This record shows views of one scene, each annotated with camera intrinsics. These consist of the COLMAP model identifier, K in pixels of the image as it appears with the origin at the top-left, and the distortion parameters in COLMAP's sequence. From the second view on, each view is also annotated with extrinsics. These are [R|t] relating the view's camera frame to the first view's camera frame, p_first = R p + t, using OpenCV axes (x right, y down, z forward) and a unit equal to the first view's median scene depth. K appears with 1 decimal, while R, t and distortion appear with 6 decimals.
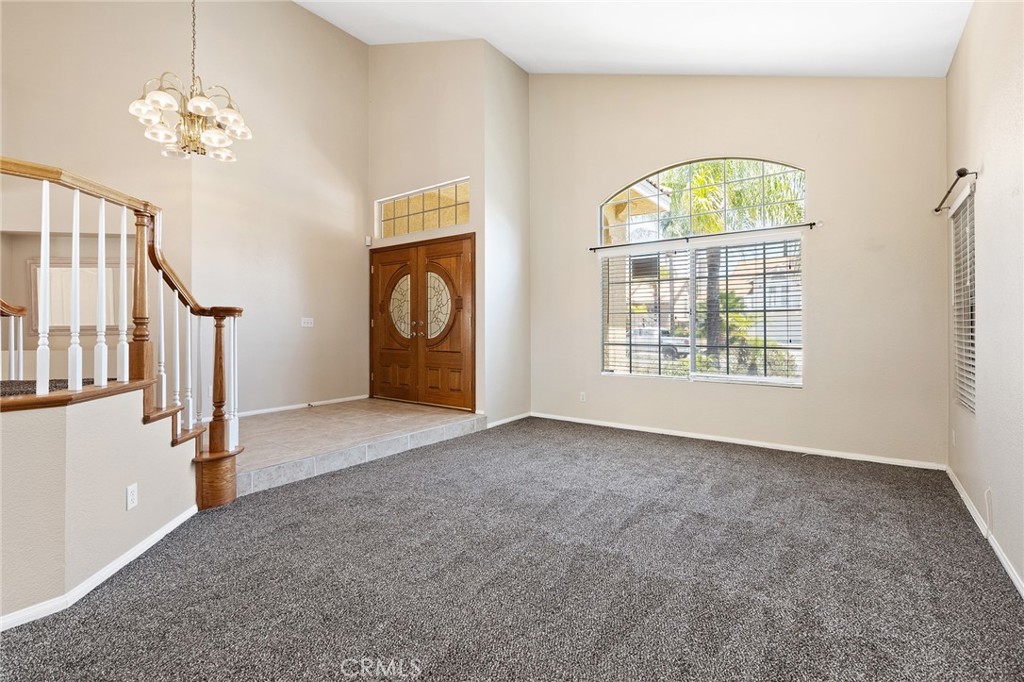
lens RADIAL K [[458.9, 0, 517.1], [0, 458.9, 337.9], [0, 0, 1]] dist [0.003267, 0.000302]
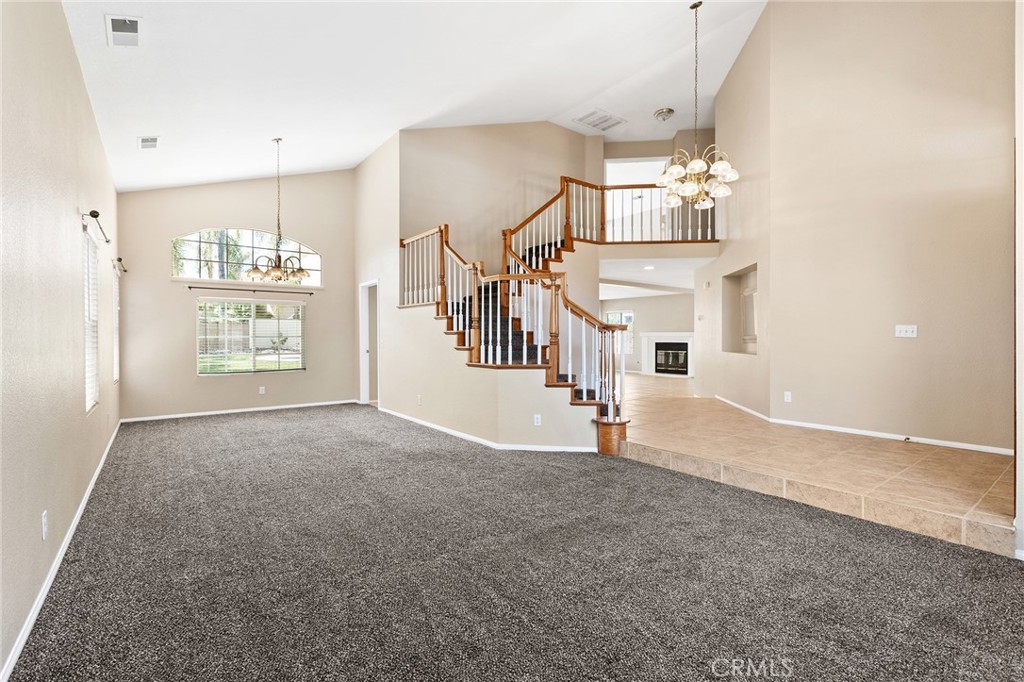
lens RADIAL K [[458.9, 0, 517.1], [0, 458.9, 337.9], [0, 0, 1]] dist [0.003267, 0.000302]
pose [[-0.274752, 0.004379, -0.961505, 0.470775], [-0.018897, 0.999772, 0.009953, -0.017894], [0.961329, 0.020904, -0.274607, 0.588371]]
